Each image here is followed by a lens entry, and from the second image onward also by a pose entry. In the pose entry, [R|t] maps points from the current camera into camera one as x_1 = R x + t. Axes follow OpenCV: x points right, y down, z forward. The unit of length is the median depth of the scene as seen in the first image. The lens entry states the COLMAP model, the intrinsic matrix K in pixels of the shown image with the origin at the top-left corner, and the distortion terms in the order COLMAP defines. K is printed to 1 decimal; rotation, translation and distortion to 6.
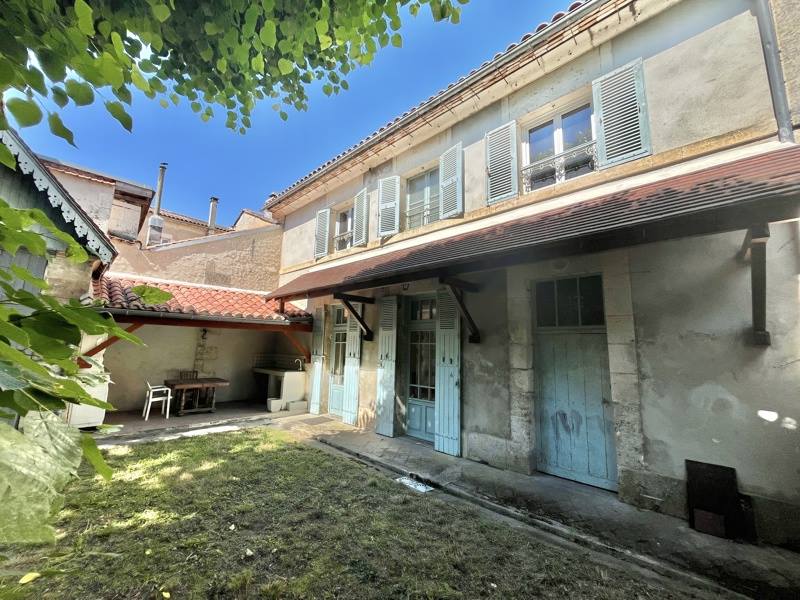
lens RADIAL K [[321.7, 0, 400.0], [0, 321.7, 300.0], [0, 0, 1]] dist [-0.003689, 0.000114]
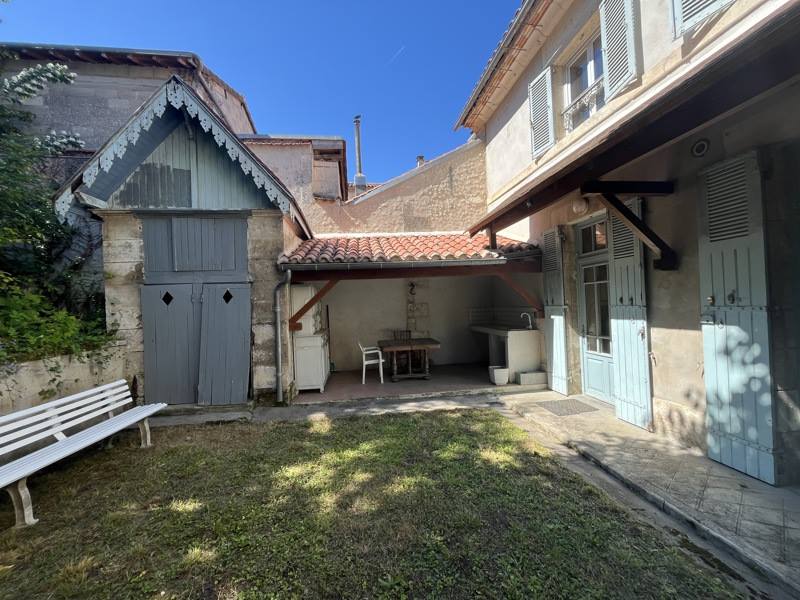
lens RADIAL K [[321.7, 0, 400.0], [0, 321.7, 300.0], [0, 0, 1]] dist [-0.003689, 0.000114]
pose [[0.781230, -0.063316, -0.621024, -0.122178], [0.149000, 0.985001, 0.087012, 0.072084], [0.606200, -0.160509, 0.778947, 0.384755]]
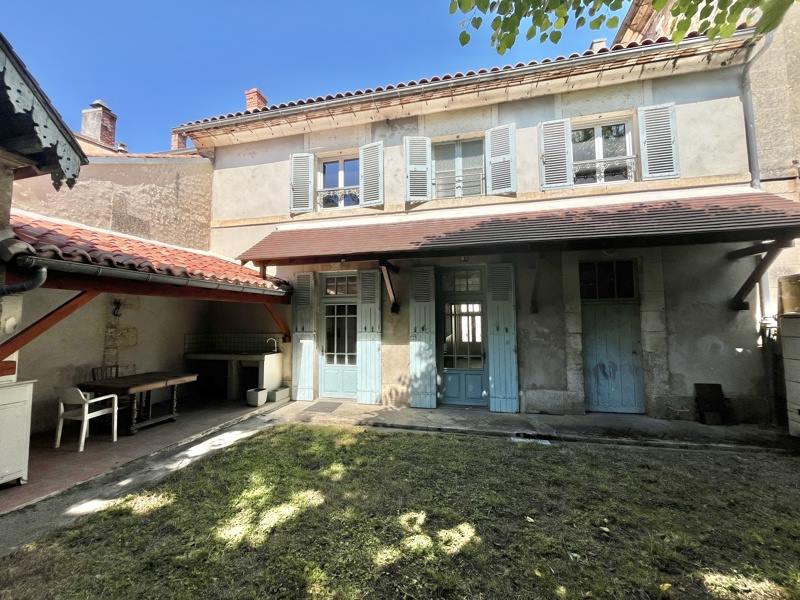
lens RADIAL K [[321.7, 0, 400.0], [0, 321.7, 300.0], [0, 0, 1]] dist [-0.003689, 0.000114]
pose [[0.864590, 0.001783, 0.502474, -0.582269], [-0.044551, 0.996327, 0.073123, 0.021047], [-0.500498, -0.085607, 0.861495, 0.207232]]
